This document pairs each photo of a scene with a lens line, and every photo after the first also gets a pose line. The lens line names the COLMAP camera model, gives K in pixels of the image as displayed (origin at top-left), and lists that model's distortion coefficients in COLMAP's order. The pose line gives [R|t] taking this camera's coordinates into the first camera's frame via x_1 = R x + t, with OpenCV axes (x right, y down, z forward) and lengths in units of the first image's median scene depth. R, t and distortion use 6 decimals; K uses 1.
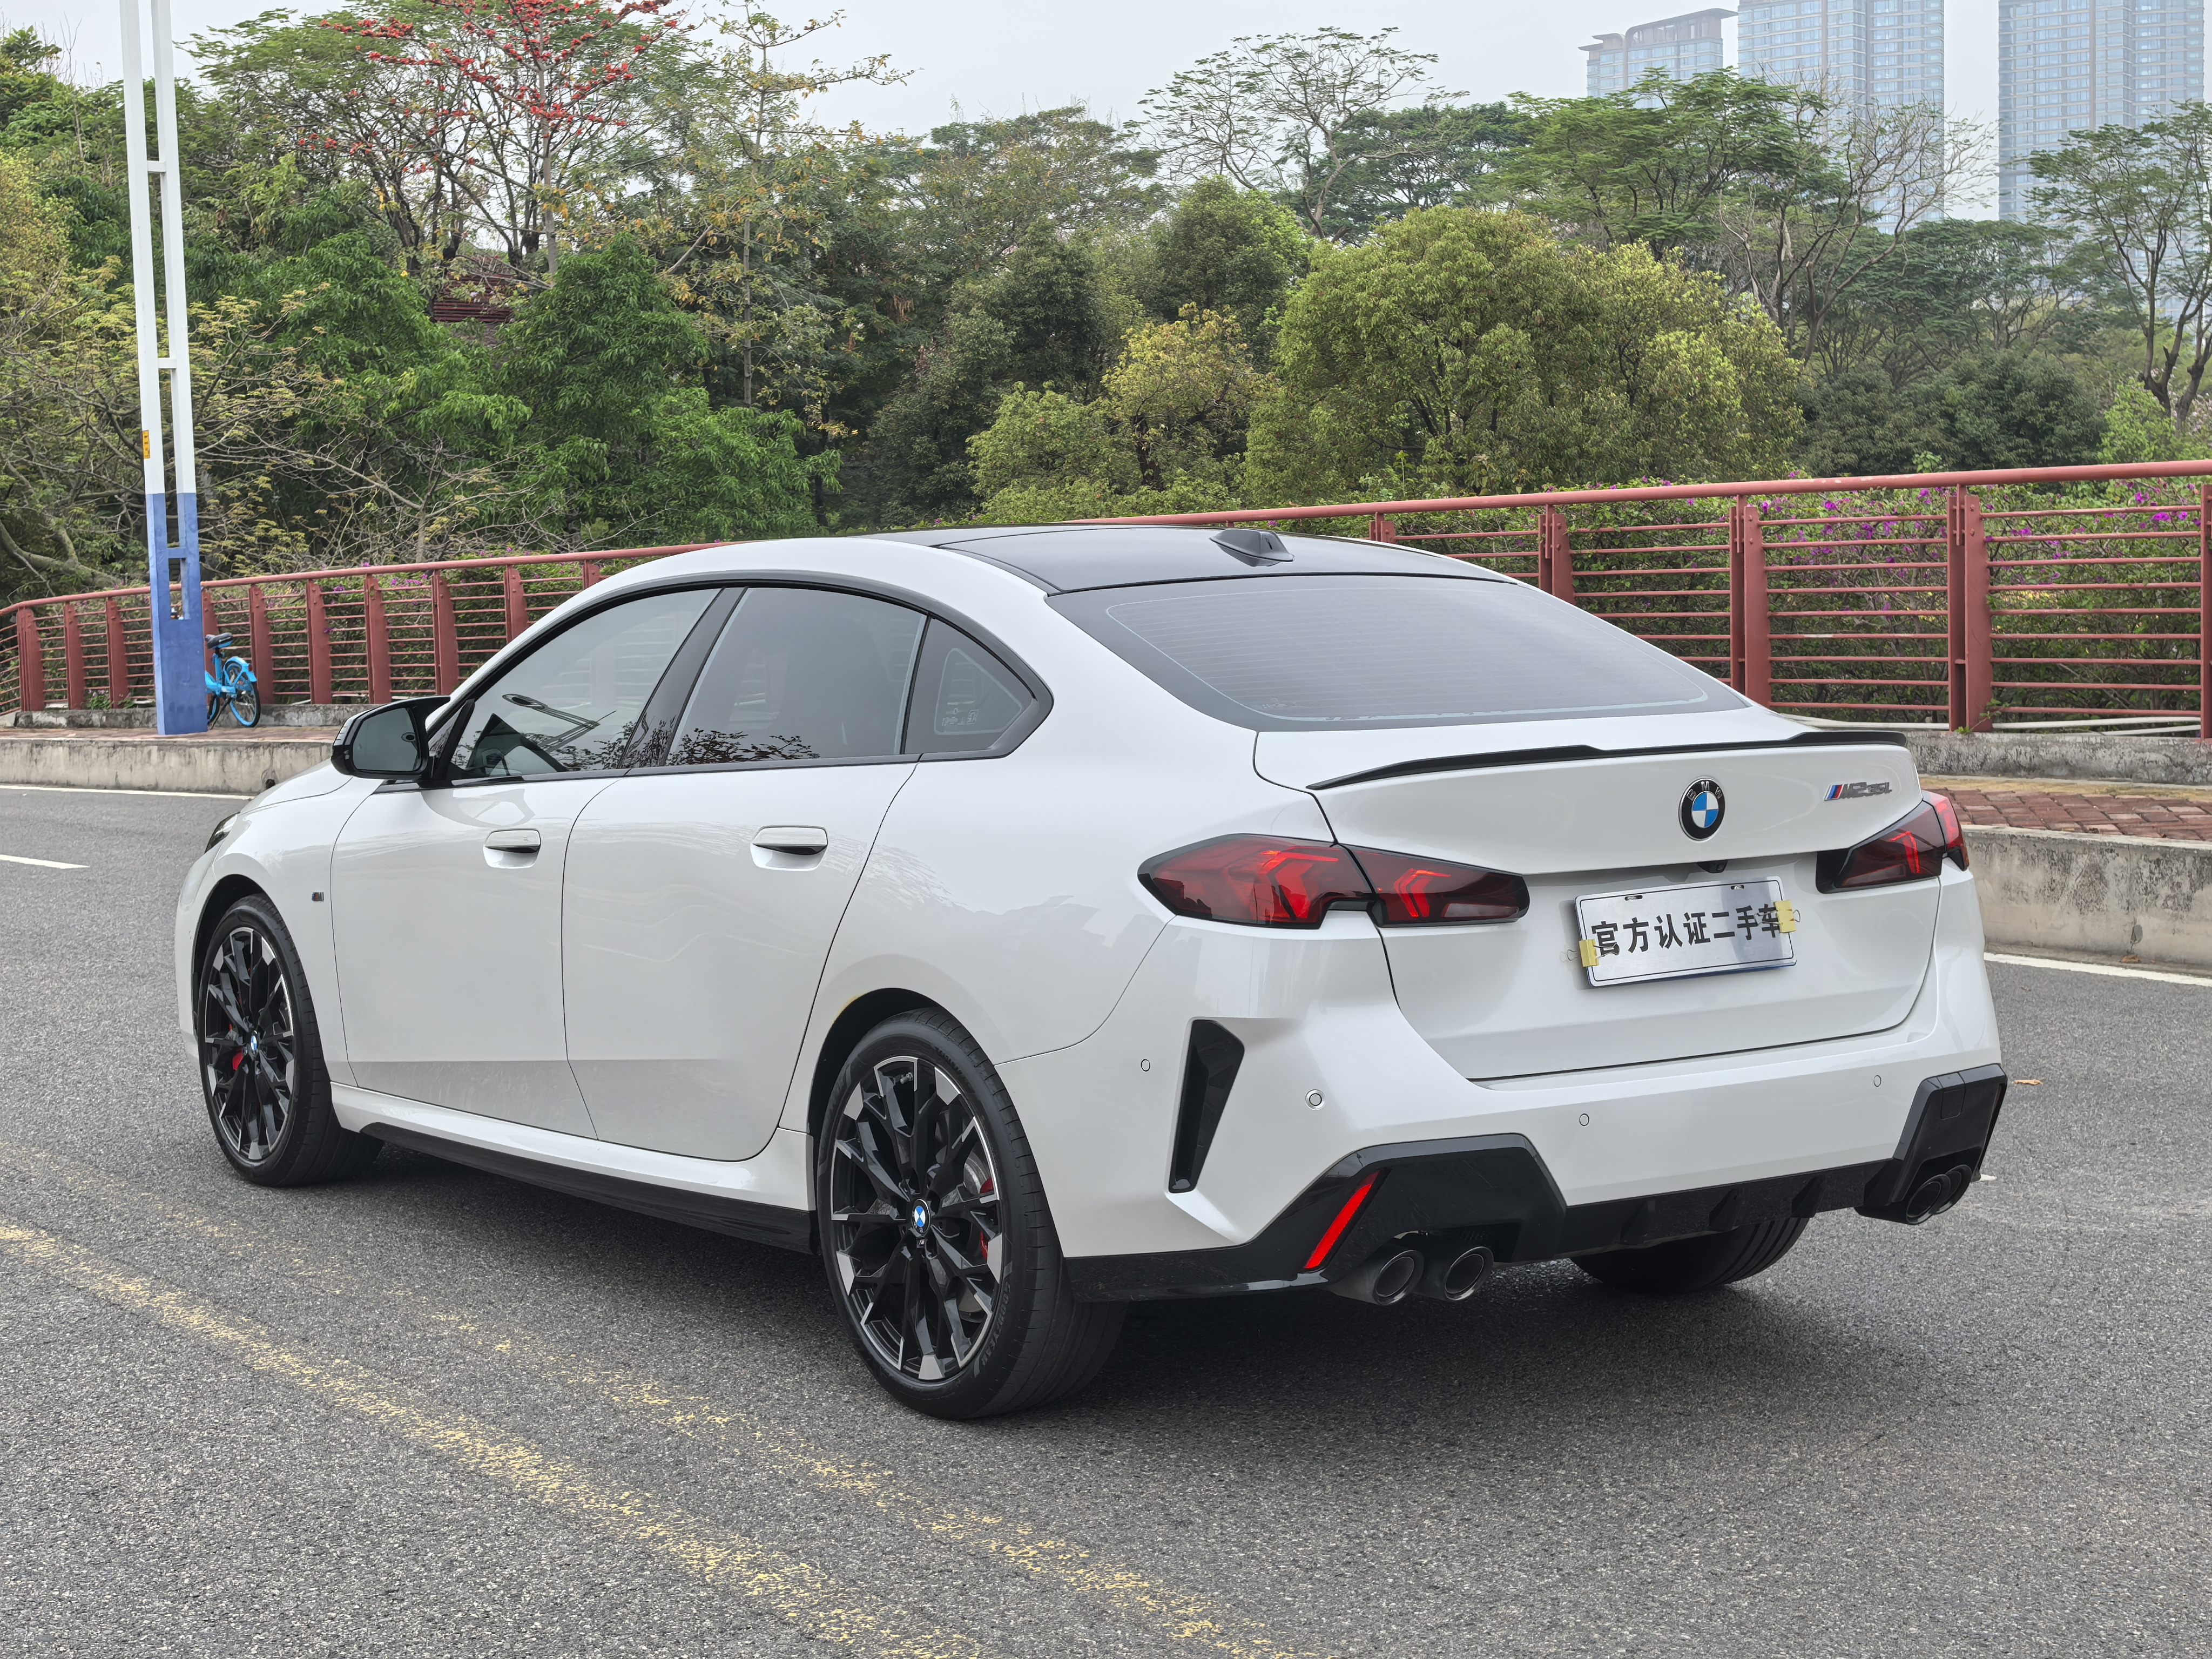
lens RADIAL K [[3507.7, 0, 1121.8], [0, 3507.7, 815.7], [0, 0, 1]] dist [0.301027, -1.208135]
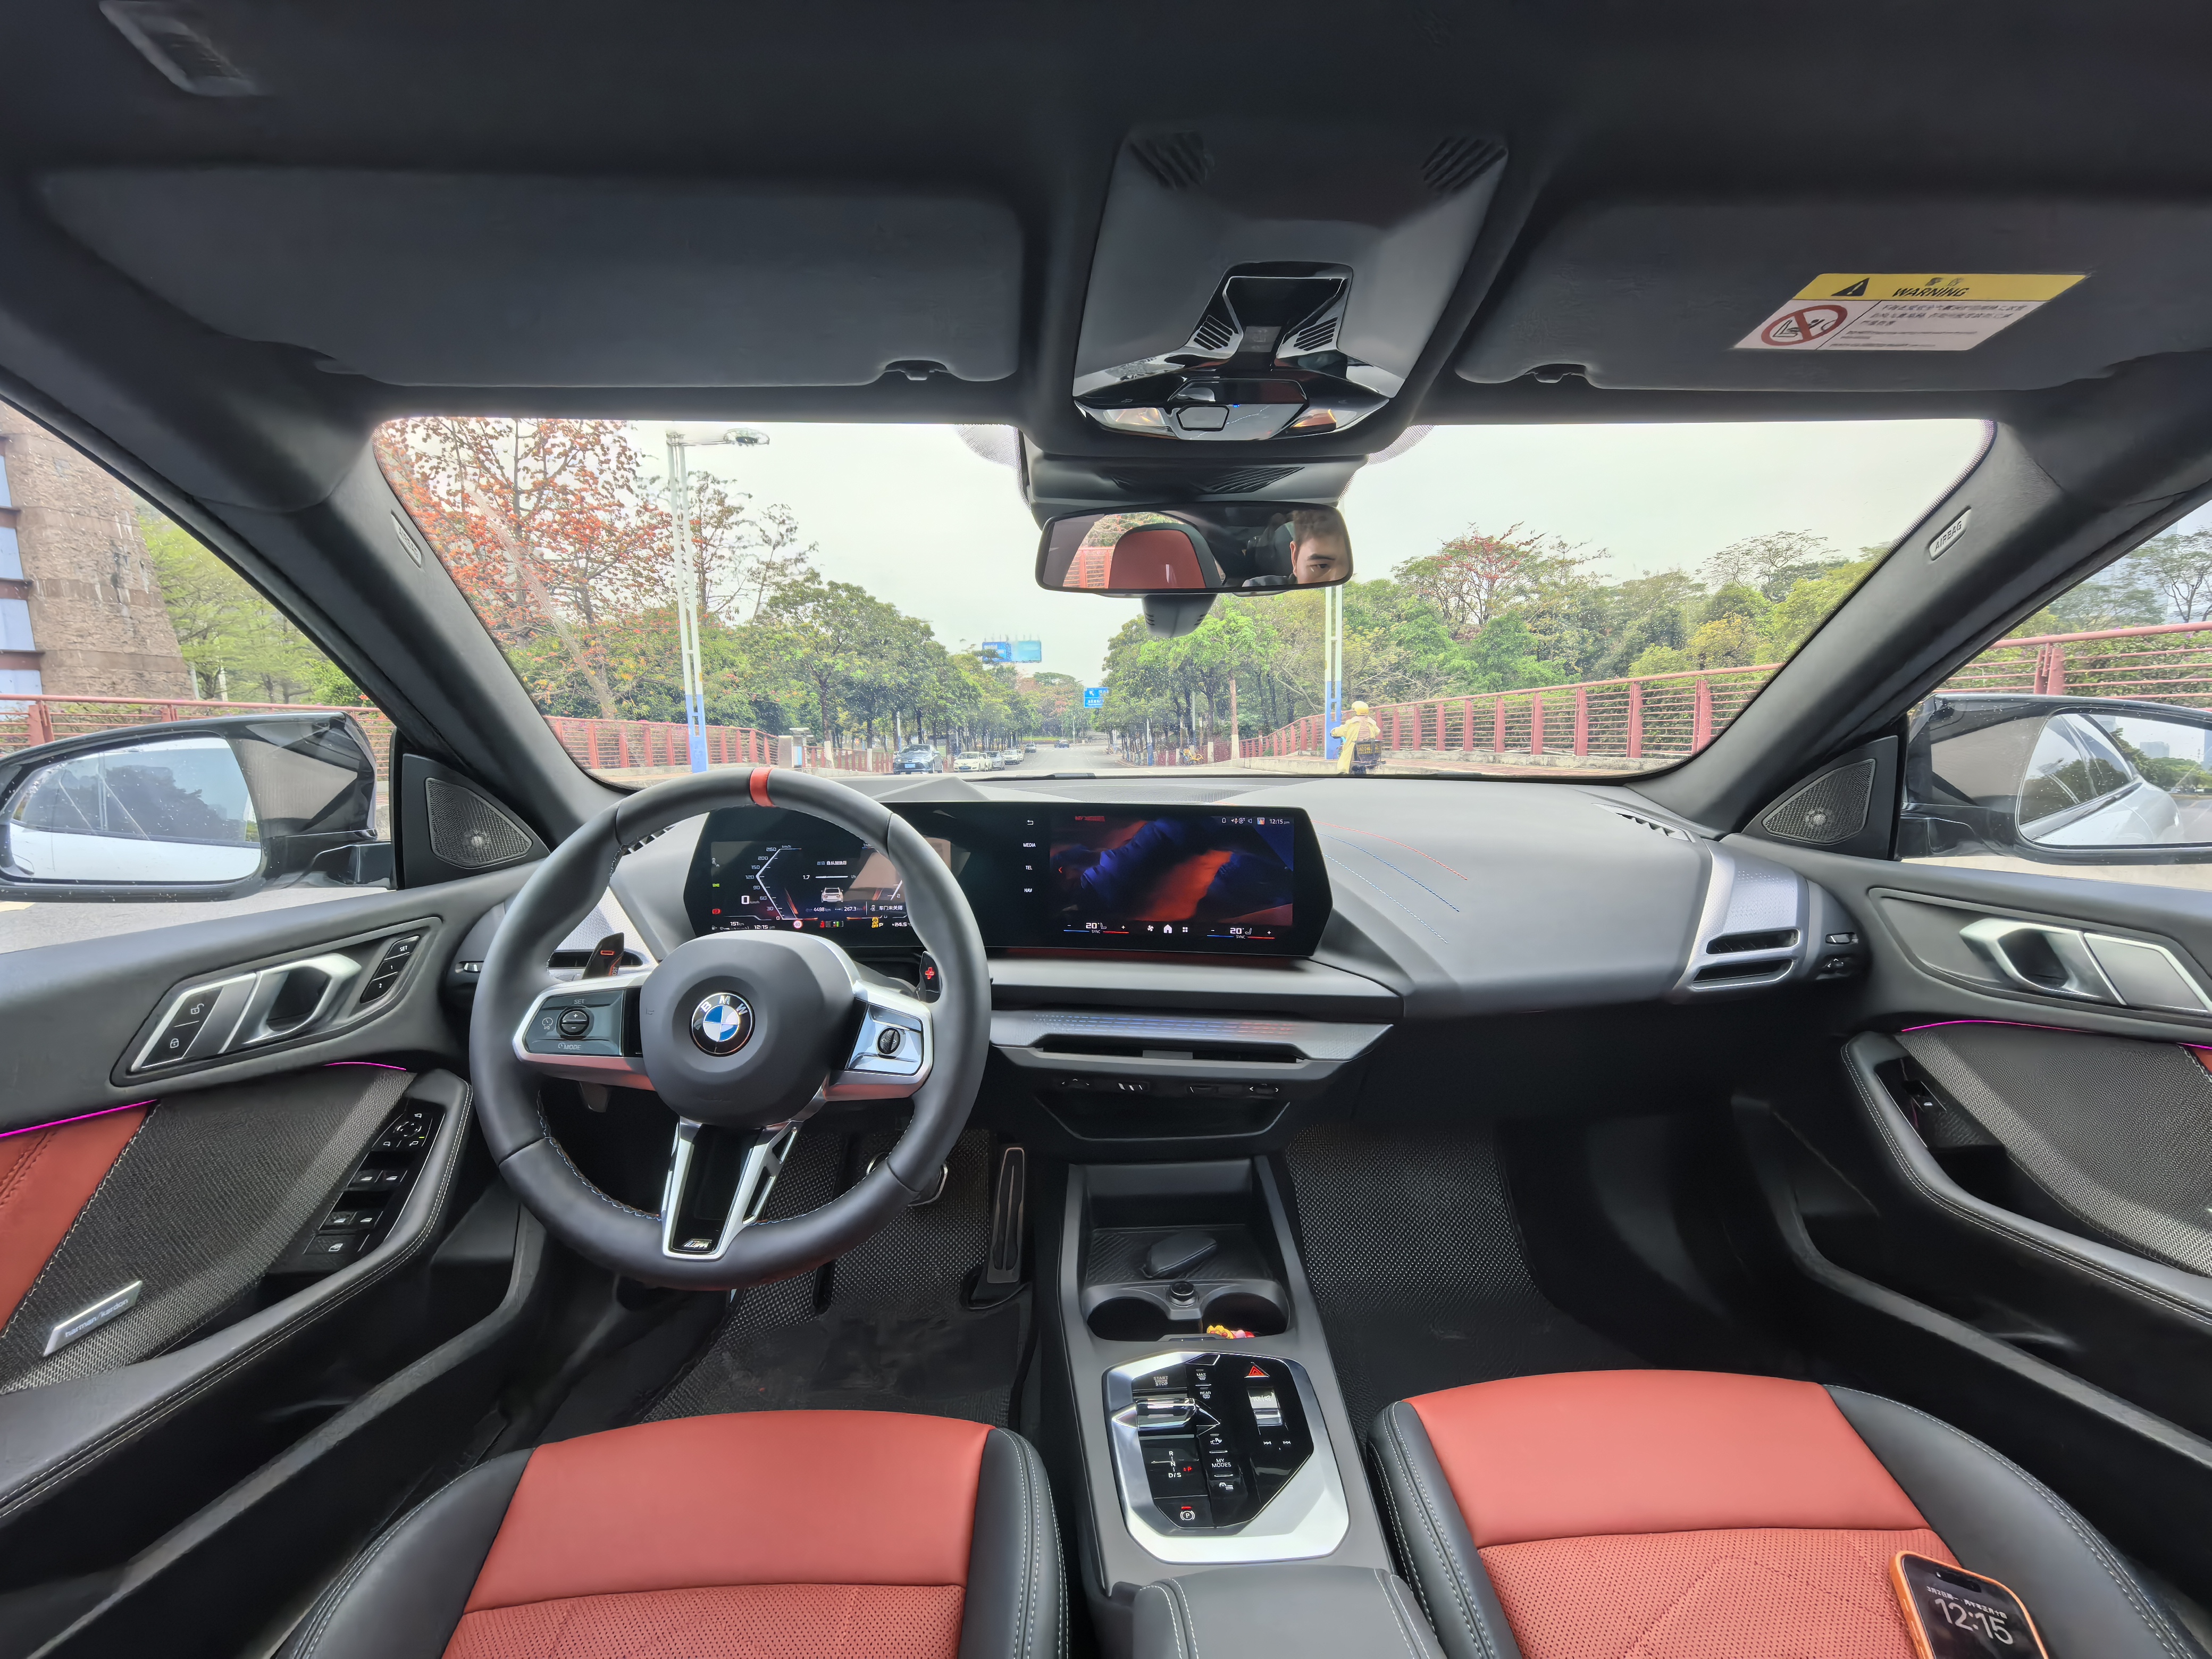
lens RADIAL K [[872.7, 0, 1102.1], [0, 872.7, 830.8], [0, 0, 1]] dist [-0.002128, 0.000554]
pose [[0.837180, 0.075693, -0.541664, -0.012363], [-0.042464, 0.996383, 0.073605, -0.007755], [0.545276, -0.038619, 0.837366, 0.250685]]
